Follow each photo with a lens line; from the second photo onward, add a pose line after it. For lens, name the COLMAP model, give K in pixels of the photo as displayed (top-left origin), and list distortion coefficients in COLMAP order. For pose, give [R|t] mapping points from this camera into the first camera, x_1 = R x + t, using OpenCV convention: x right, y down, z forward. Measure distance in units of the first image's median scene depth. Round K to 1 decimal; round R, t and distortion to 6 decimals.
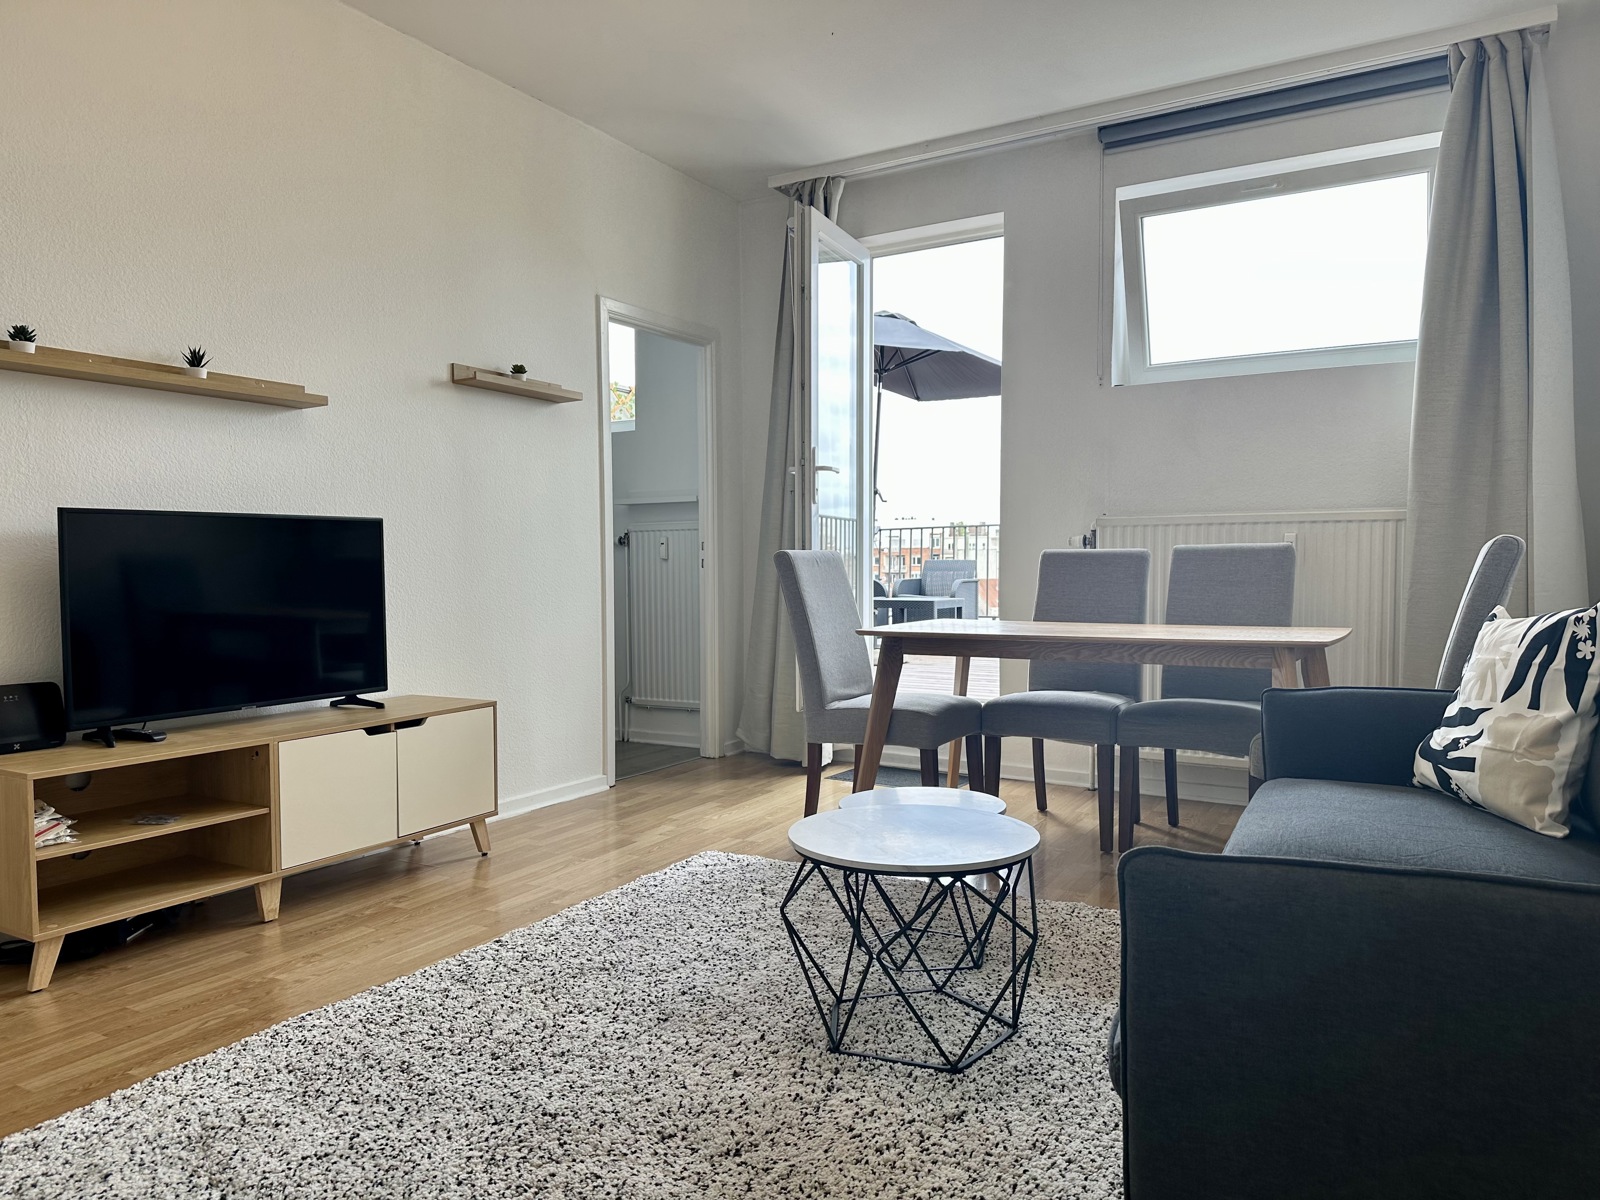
lens RADIAL K [[1126.1, 0, 800.3], [0, 1126.1, 596.9], [0, 0, 1]] dist [-0.000186, -0.000126]
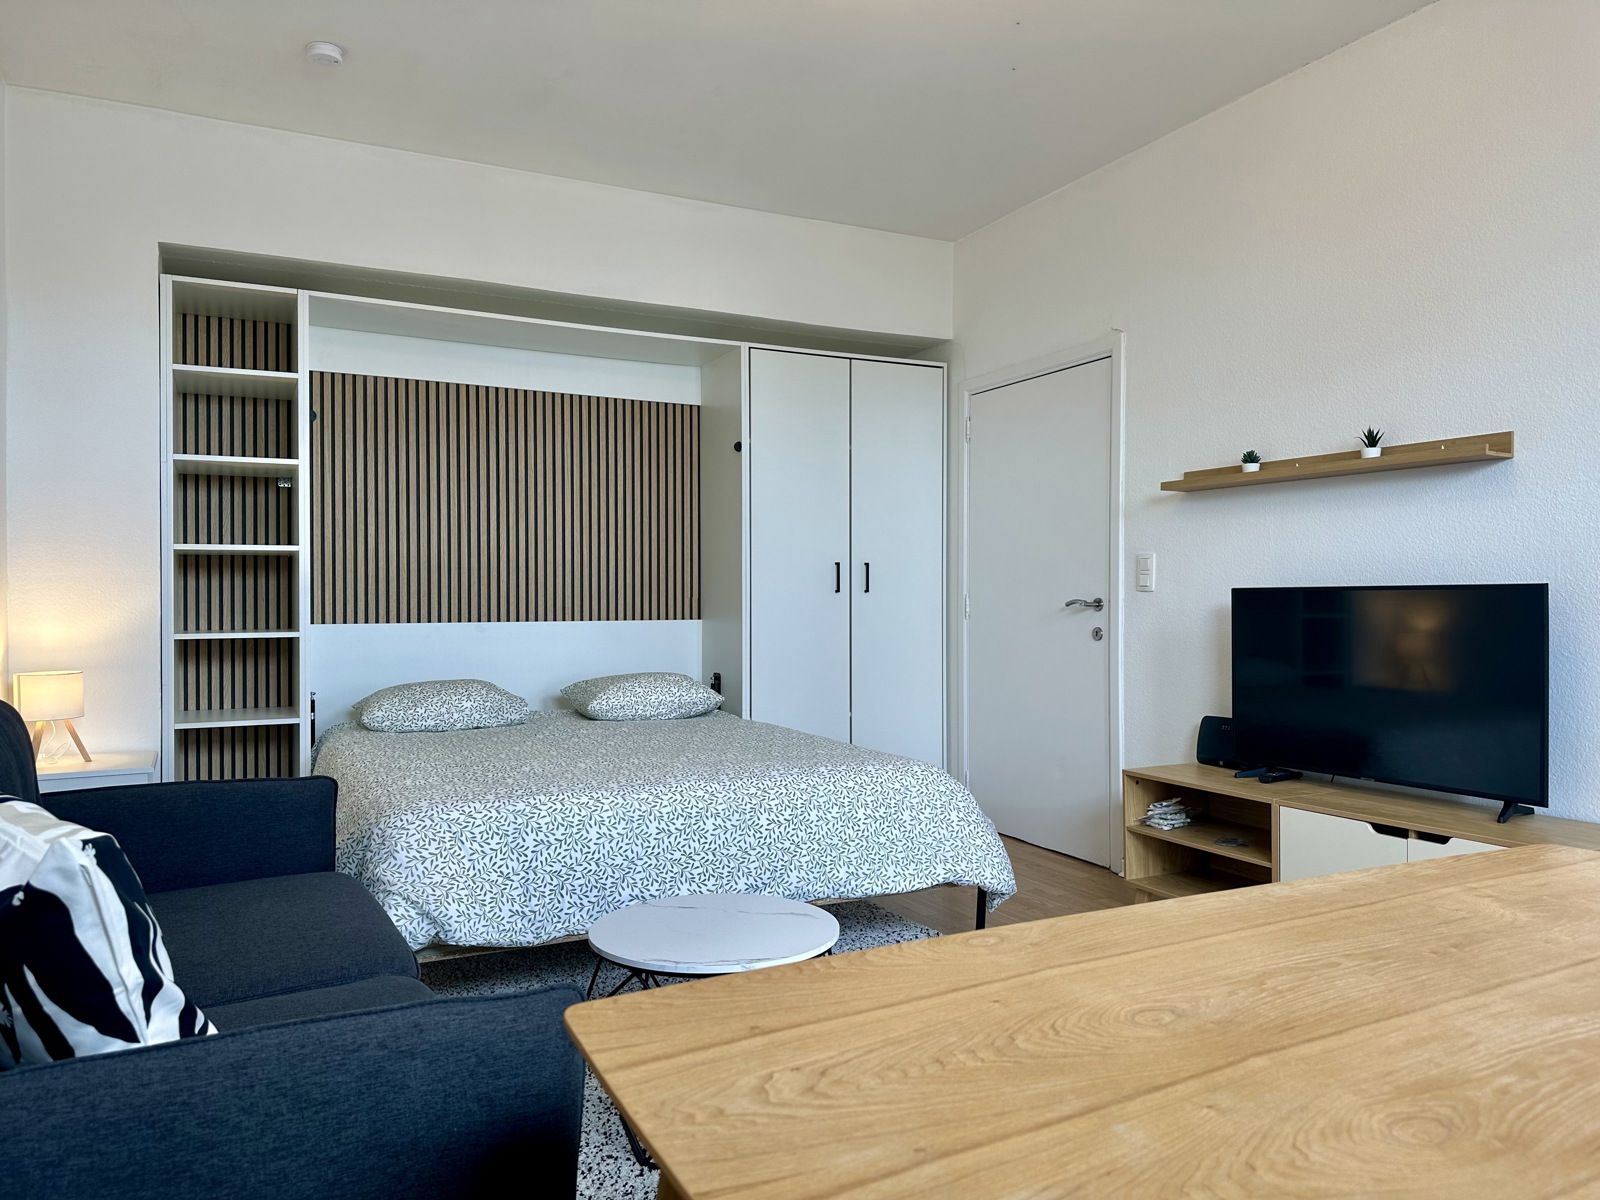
lens RADIAL K [[1126.1, 0, 801.6], [0, 1126.1, 599.8], [0, 0, 1]] dist [-0.000186, -0.000126]
pose [[-0.533955, 0.008868, -0.845466, 0.633057], [-0.020479, 0.999516, 0.023417, -0.075580], [0.845265, 0.029818, -0.533515, 1.115804]]
